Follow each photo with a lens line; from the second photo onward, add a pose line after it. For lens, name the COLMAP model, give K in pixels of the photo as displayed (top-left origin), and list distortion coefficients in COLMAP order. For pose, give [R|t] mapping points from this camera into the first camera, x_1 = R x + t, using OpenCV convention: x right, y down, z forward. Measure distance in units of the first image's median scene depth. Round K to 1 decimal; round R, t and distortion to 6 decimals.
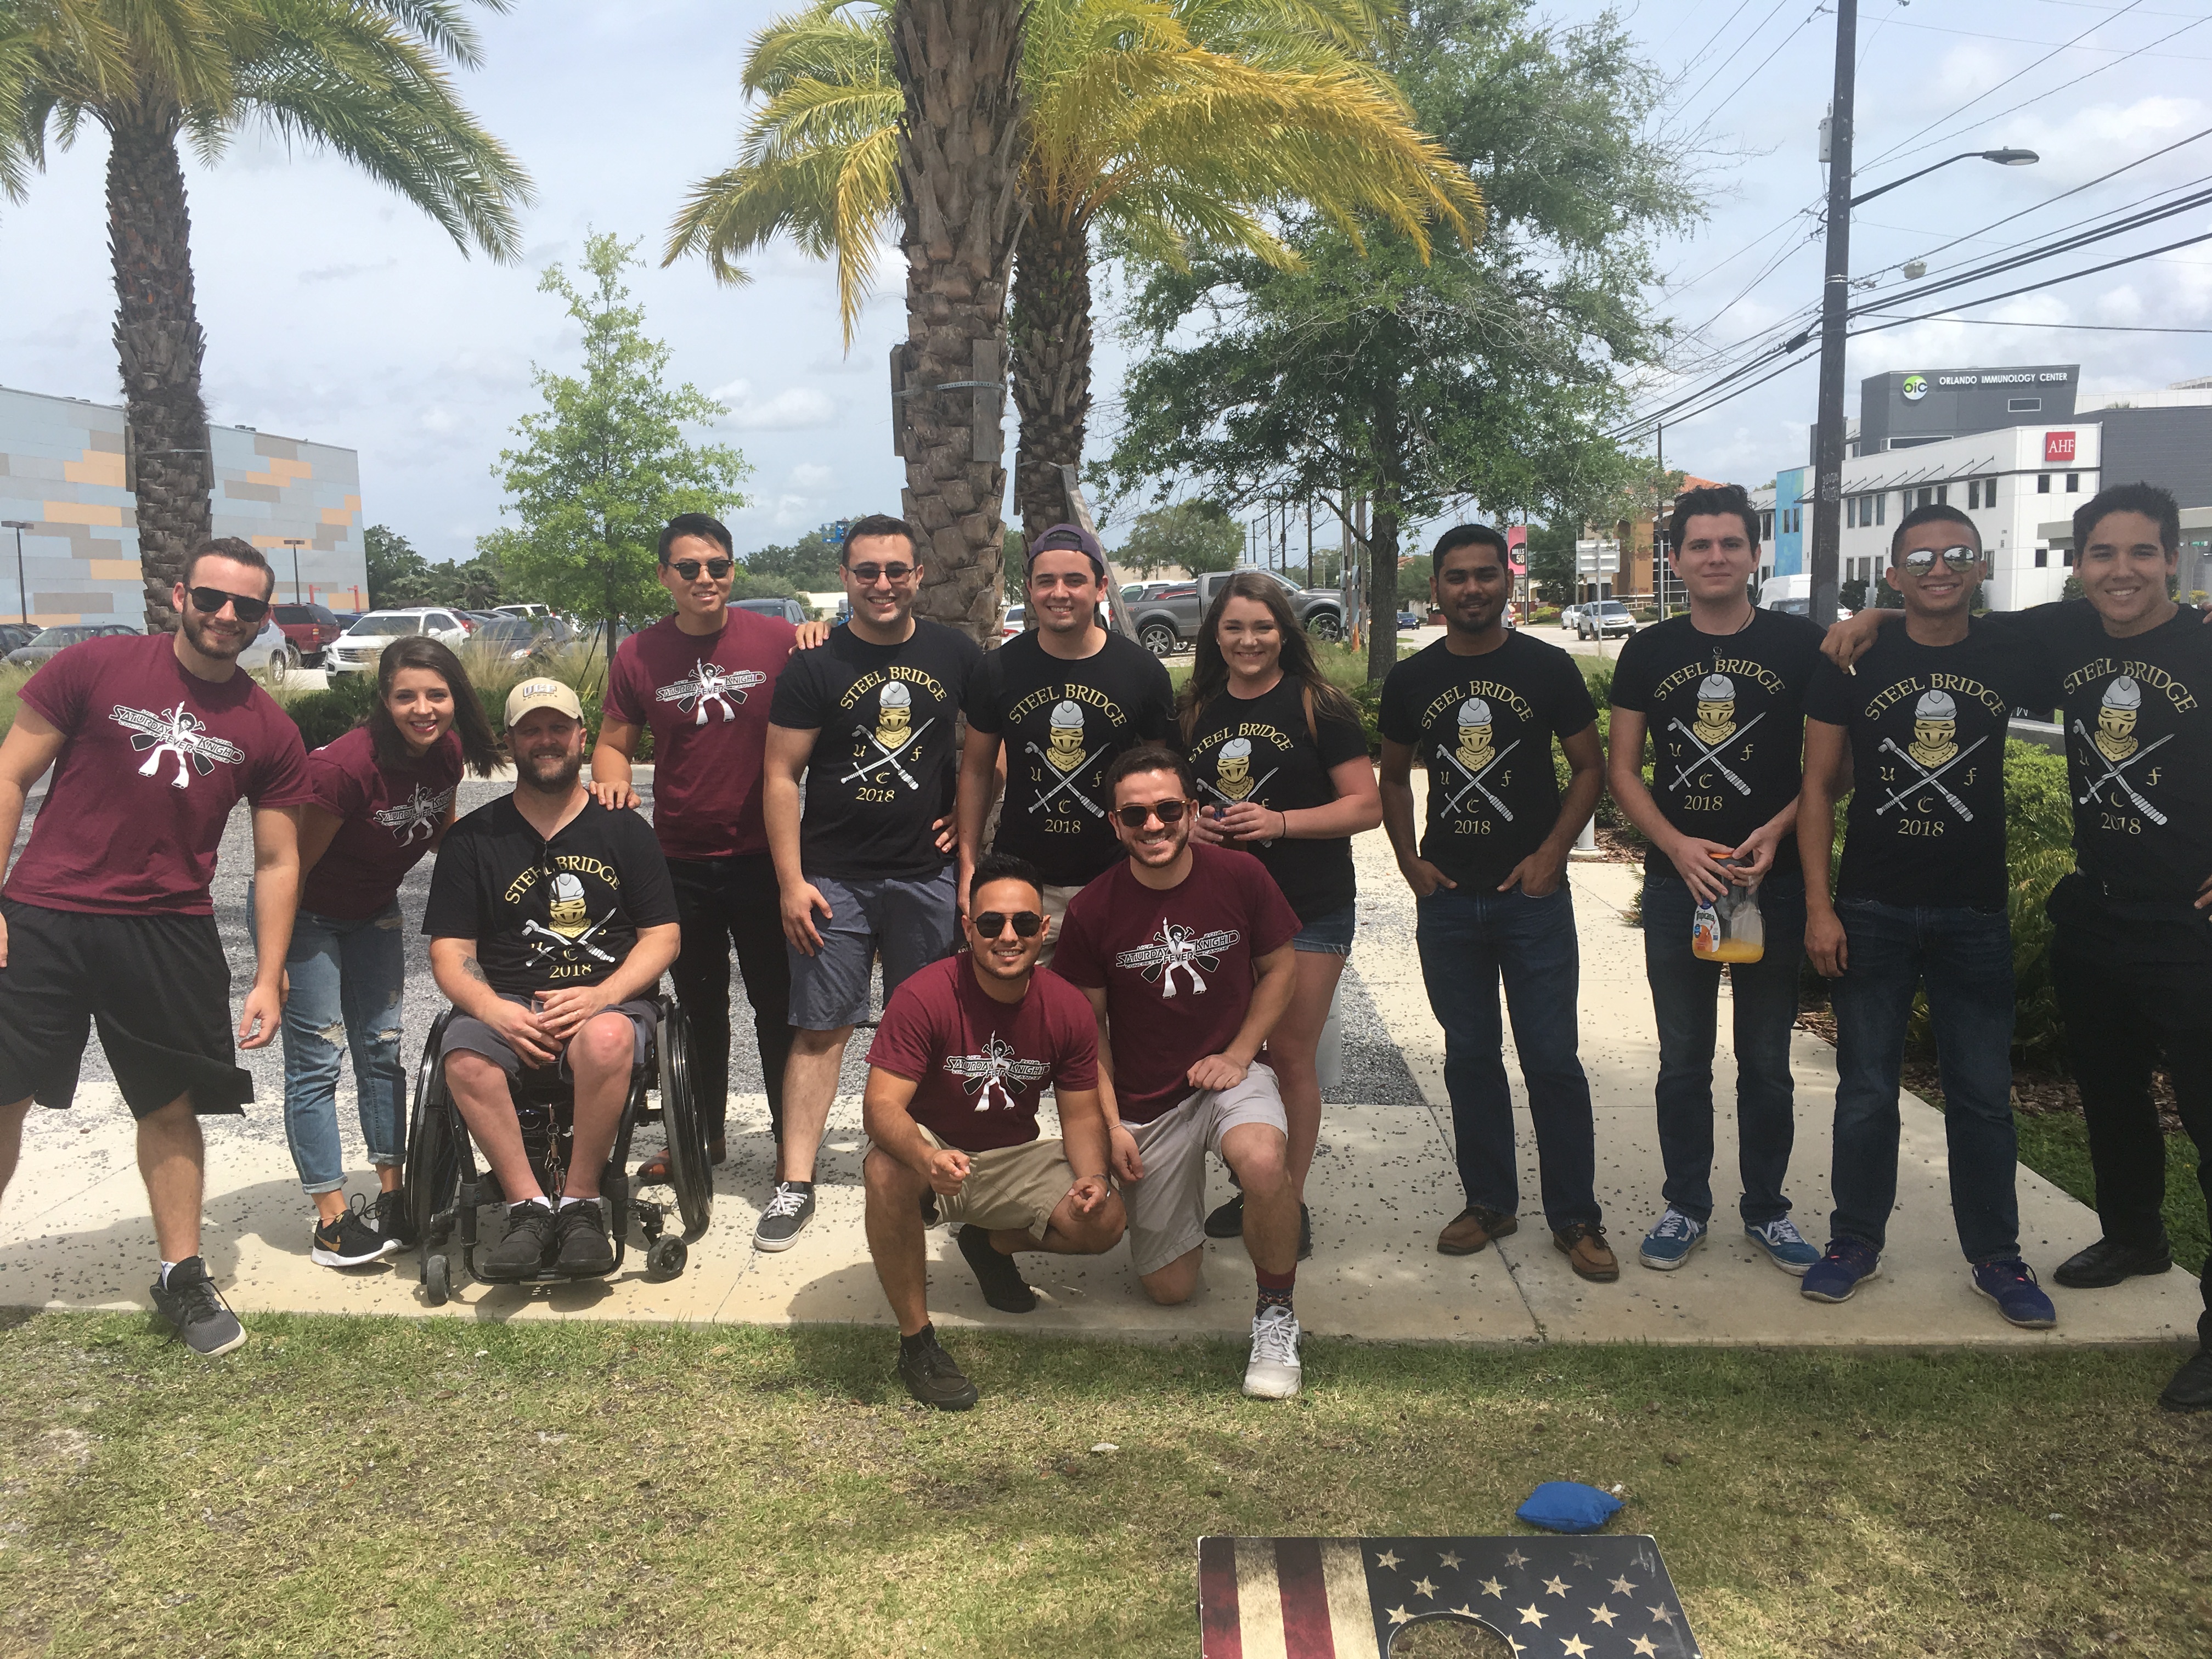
lens RADIAL K [[1890.2, 0, 1099.2], [0, 1890.2, 838.9], [0, 0, 1]] dist [0.001102, 0.001618]
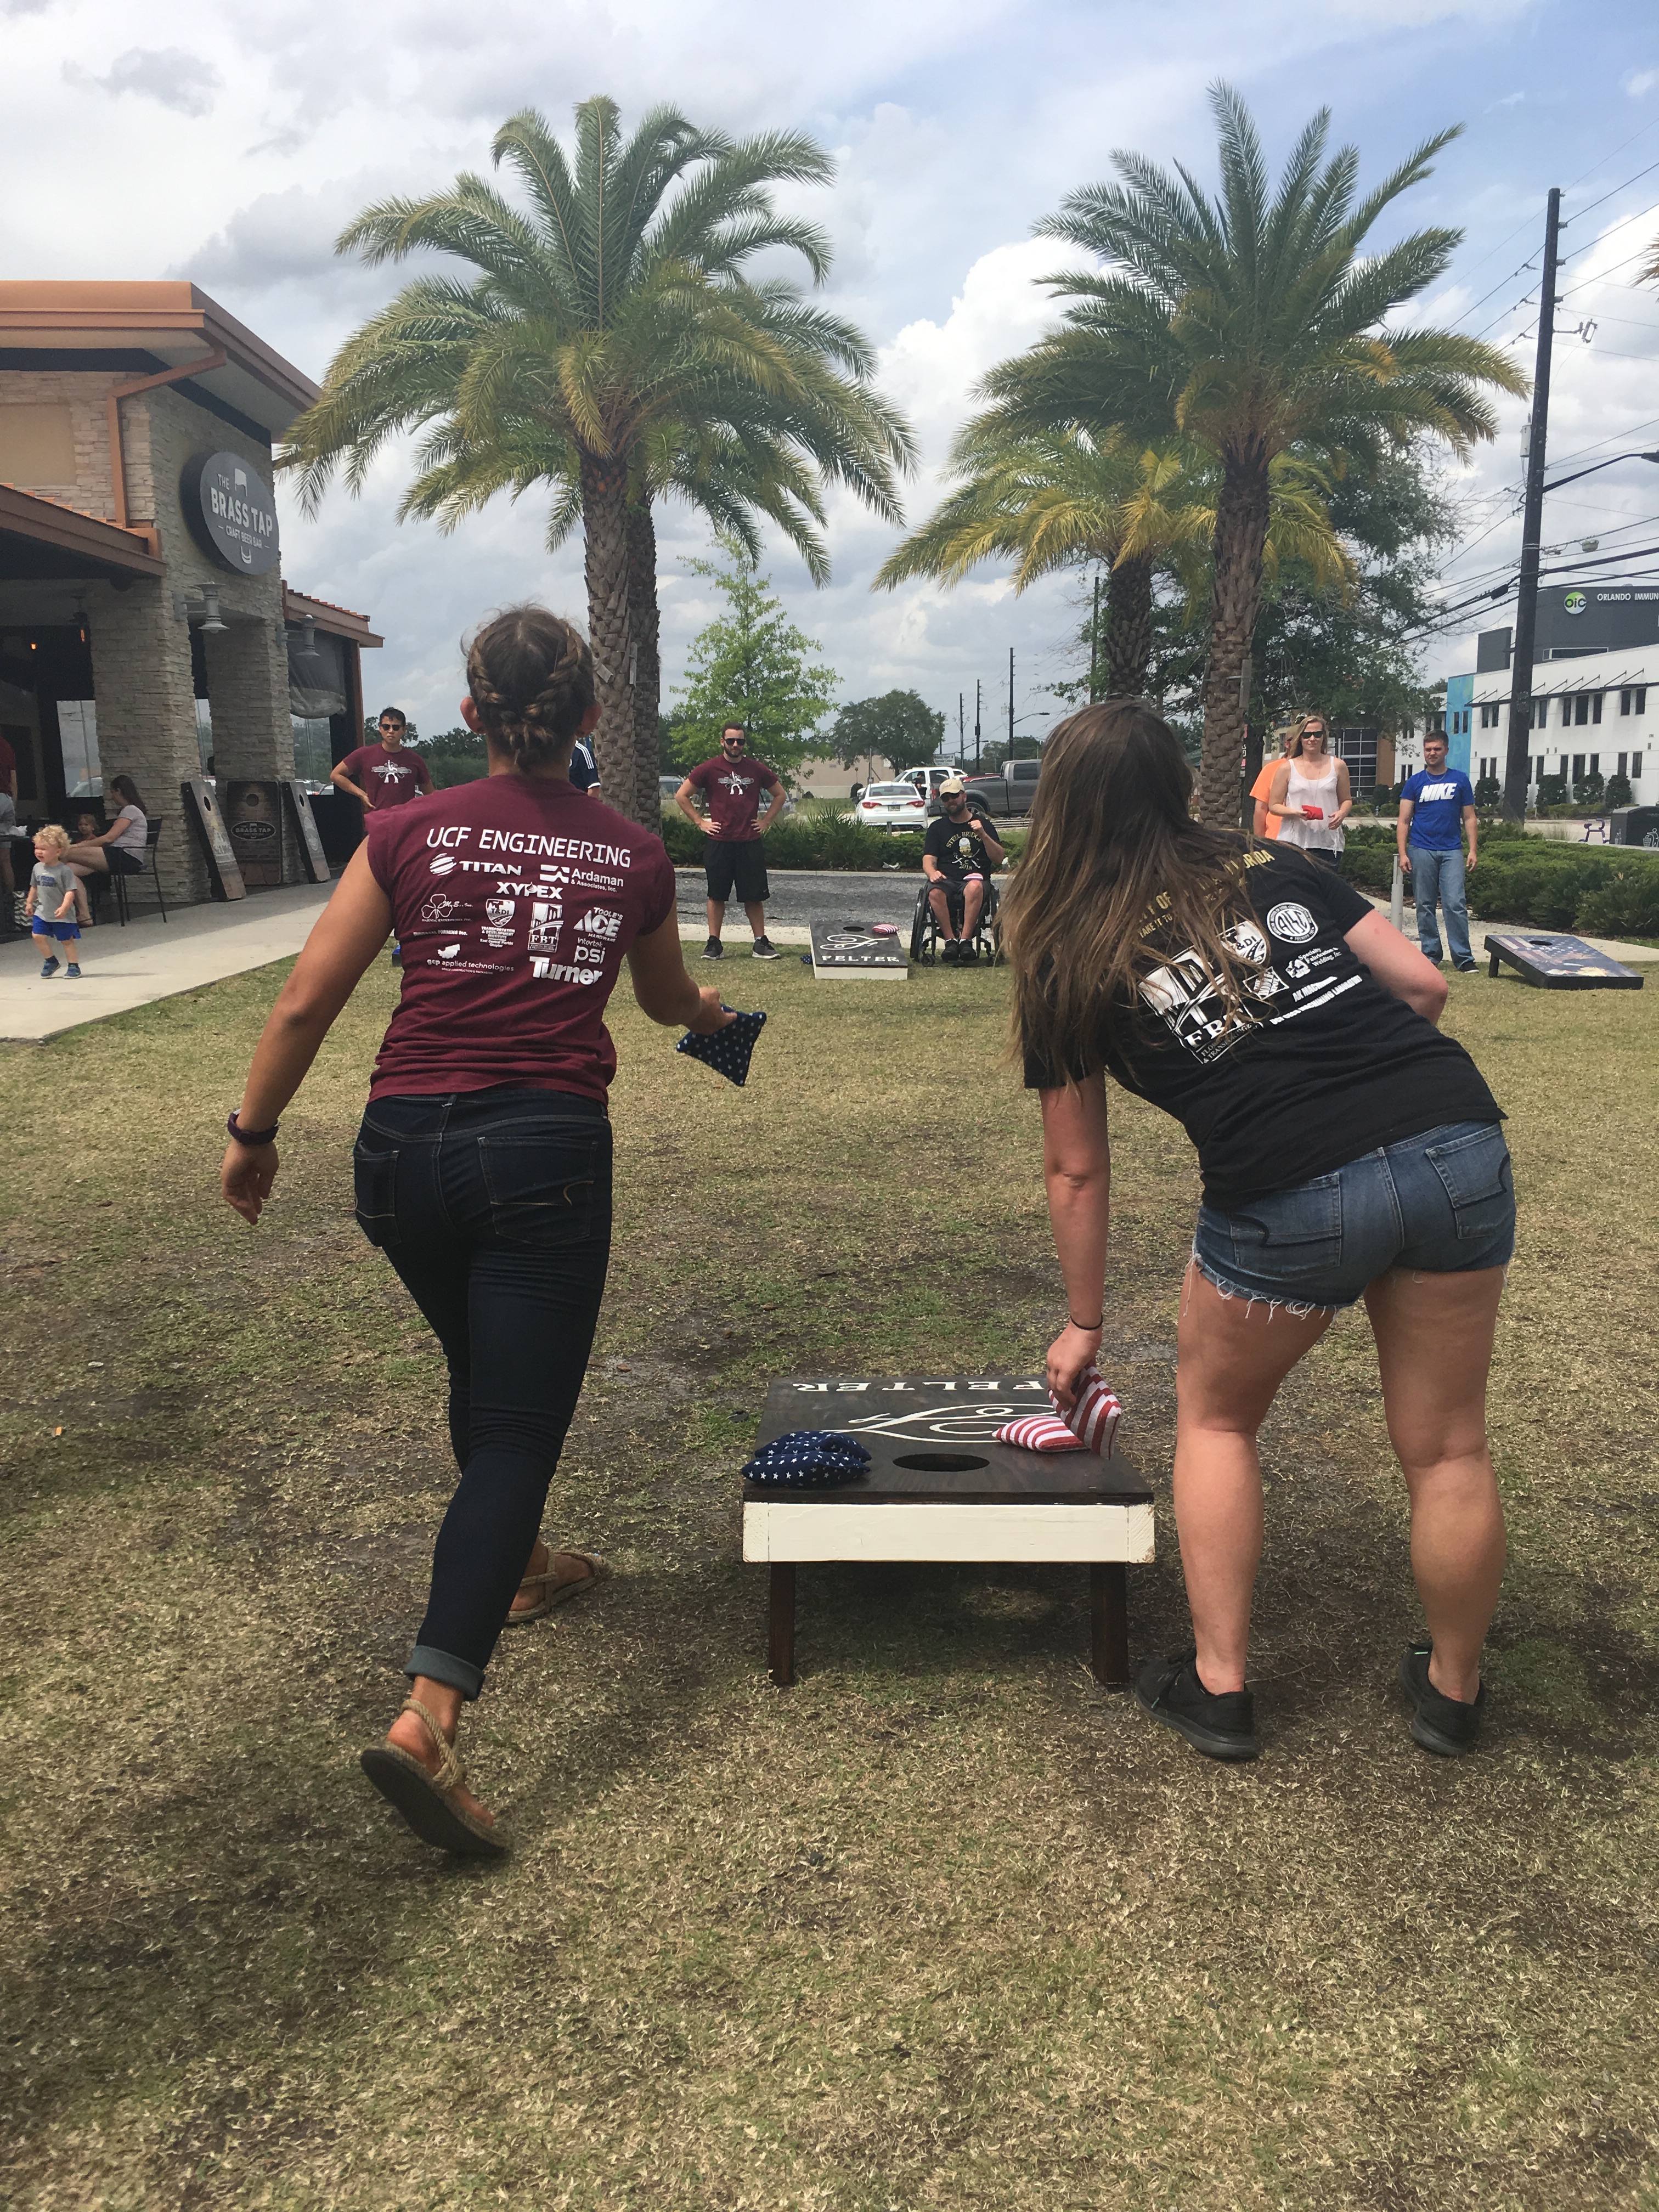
lens RADIAL K [[1890.2, 0, 836.2], [0, 1890.2, 1102.9], [0, 0, 1]] dist [0.001102, 0.001618]
pose [[0.999045, 0.008241, 0.042914, -0.158739], [-0.009898, 0.999208, 0.038547, 0.051565], [-0.042562, -0.038935, 0.998335, -0.335911]]
